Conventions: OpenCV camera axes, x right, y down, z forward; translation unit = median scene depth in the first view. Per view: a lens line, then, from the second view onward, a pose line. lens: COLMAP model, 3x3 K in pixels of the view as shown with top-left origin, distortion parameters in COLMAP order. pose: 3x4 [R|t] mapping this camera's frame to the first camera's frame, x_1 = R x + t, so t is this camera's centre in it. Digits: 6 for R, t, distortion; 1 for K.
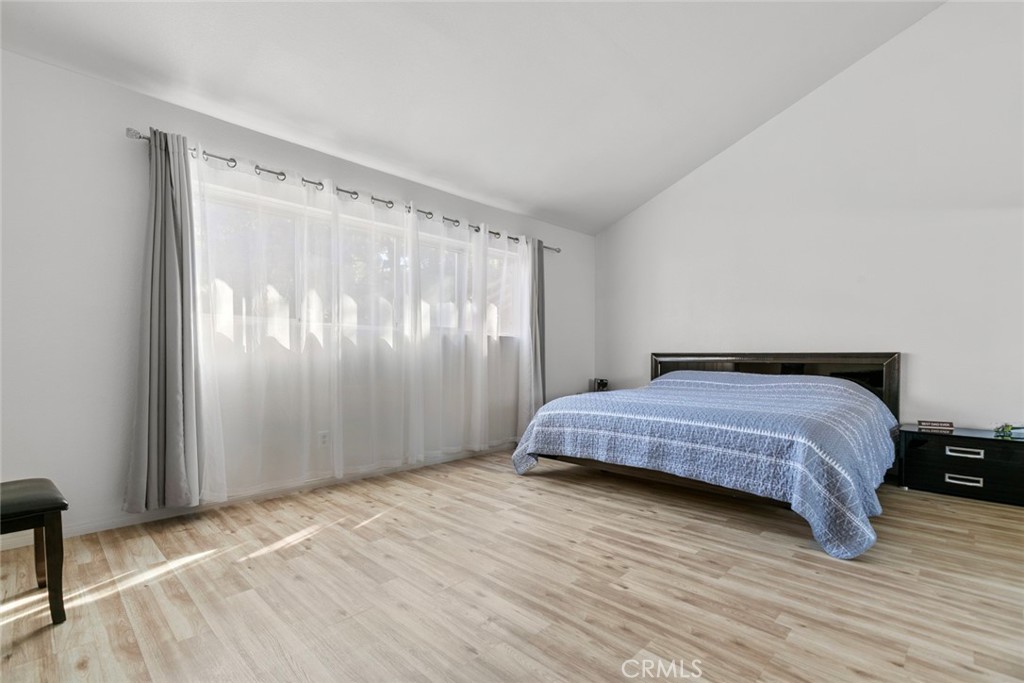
lens RADIAL K [[469.3, 0, 507.0], [0, 469.3, 346.2], [0, 0, 1]] dist [0.008994, 0.000073]
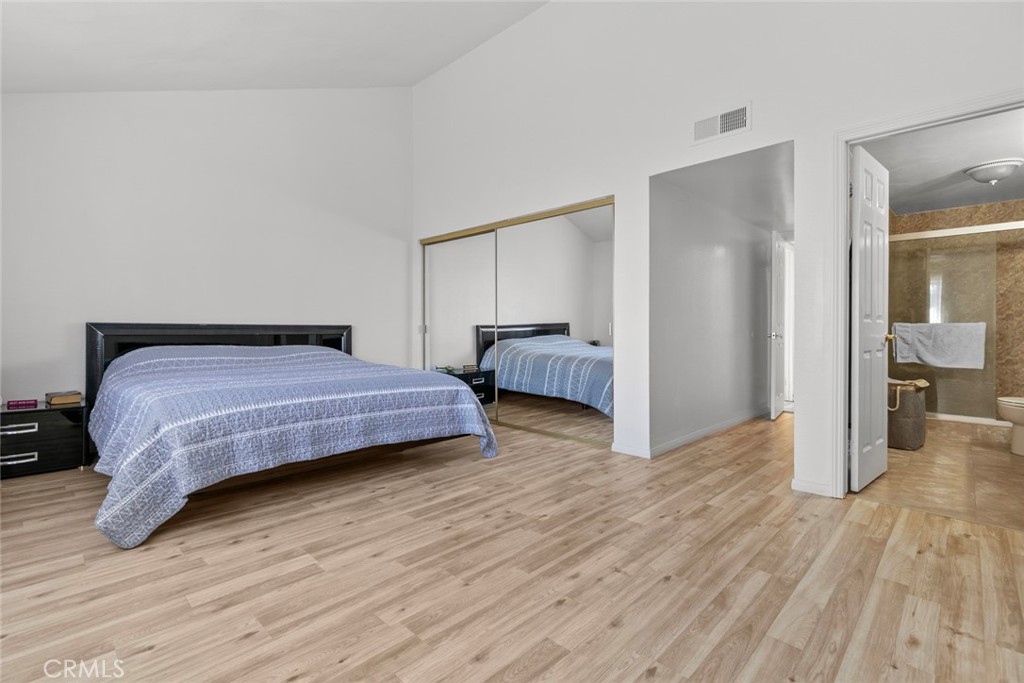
lens RADIAL K [[469.3, 0, 508.0], [0, 469.3, 333.5], [0, 0, 1]] dist [0.008994, 0.000073]
pose [[0.001037, -0.009908, 0.999950, -0.689879], [-0.022186, 0.999705, 0.009929, 0.019941], [-0.999753, -0.022195, 0.000817, 0.786632]]
